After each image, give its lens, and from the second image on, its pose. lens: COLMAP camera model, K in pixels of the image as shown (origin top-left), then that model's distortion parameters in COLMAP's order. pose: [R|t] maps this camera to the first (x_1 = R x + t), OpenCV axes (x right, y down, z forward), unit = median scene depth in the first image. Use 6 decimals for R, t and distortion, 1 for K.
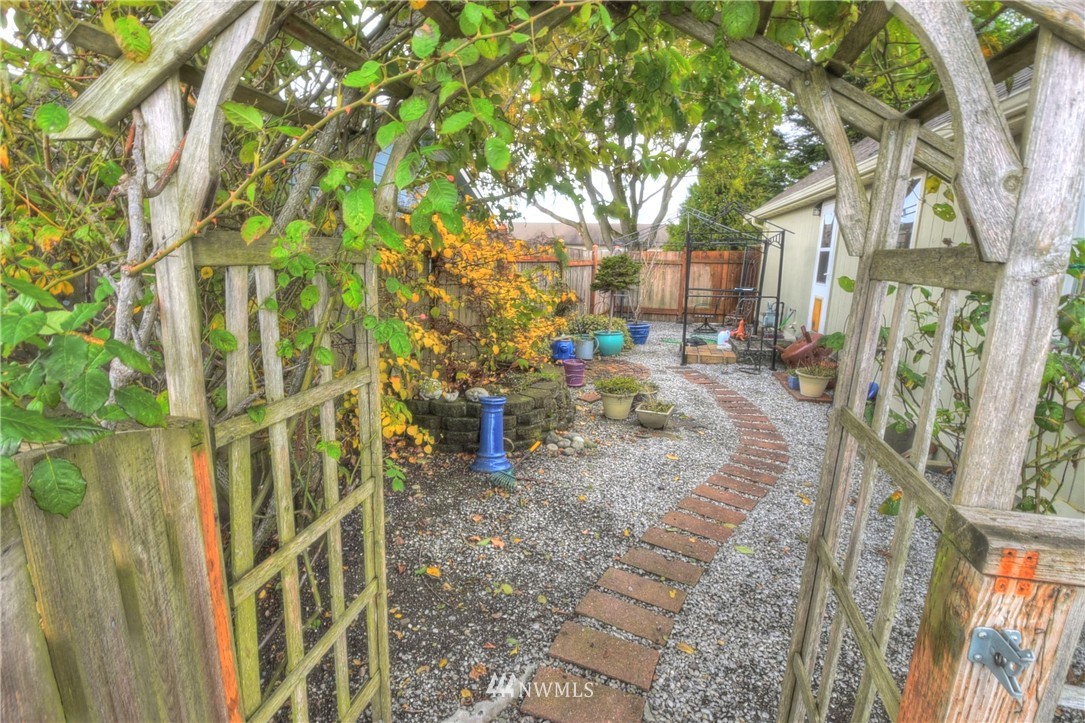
lens RADIAL K [[494.6, 0, 546.6], [0, 494.6, 362.9], [0, 0, 1]] dist [-0.000618, -0.013473]
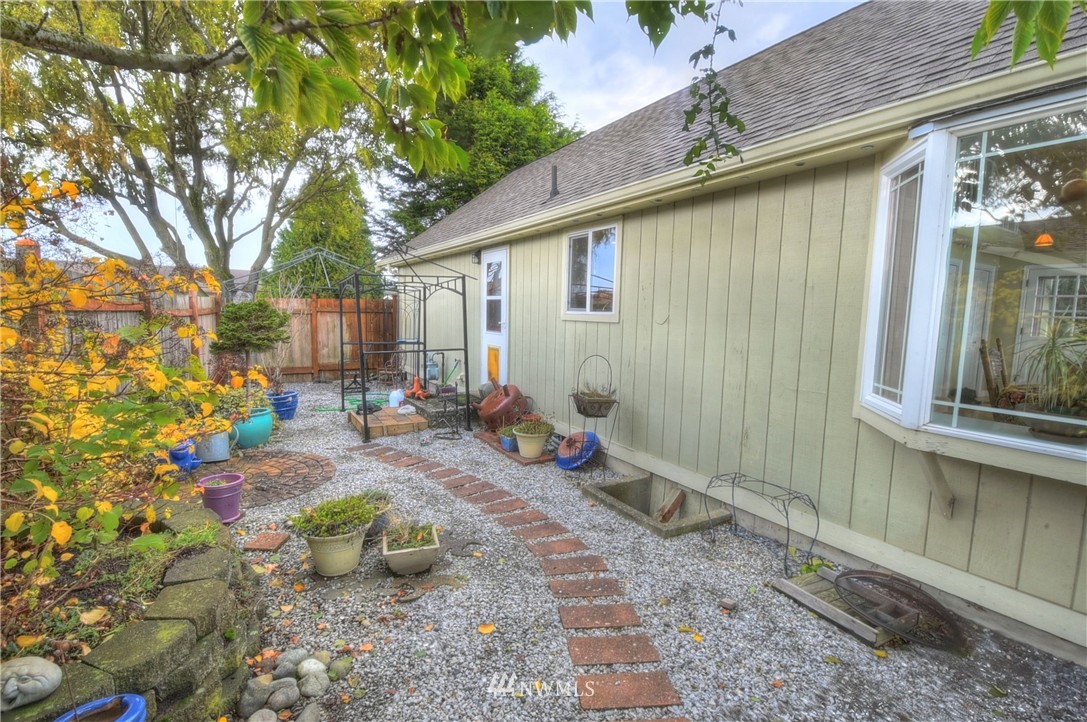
lens RADIAL K [[499.0, 0, 543.5], [0, 499.0, 361.0], [0, 0, 1]] dist [0.000657, -0.000152]
pose [[0.731228, -0.070004, 0.678531, -0.054616], [0.138245, 0.989286, -0.046918, -0.060415], [-0.667977, 0.128111, 0.733071, 0.300710]]
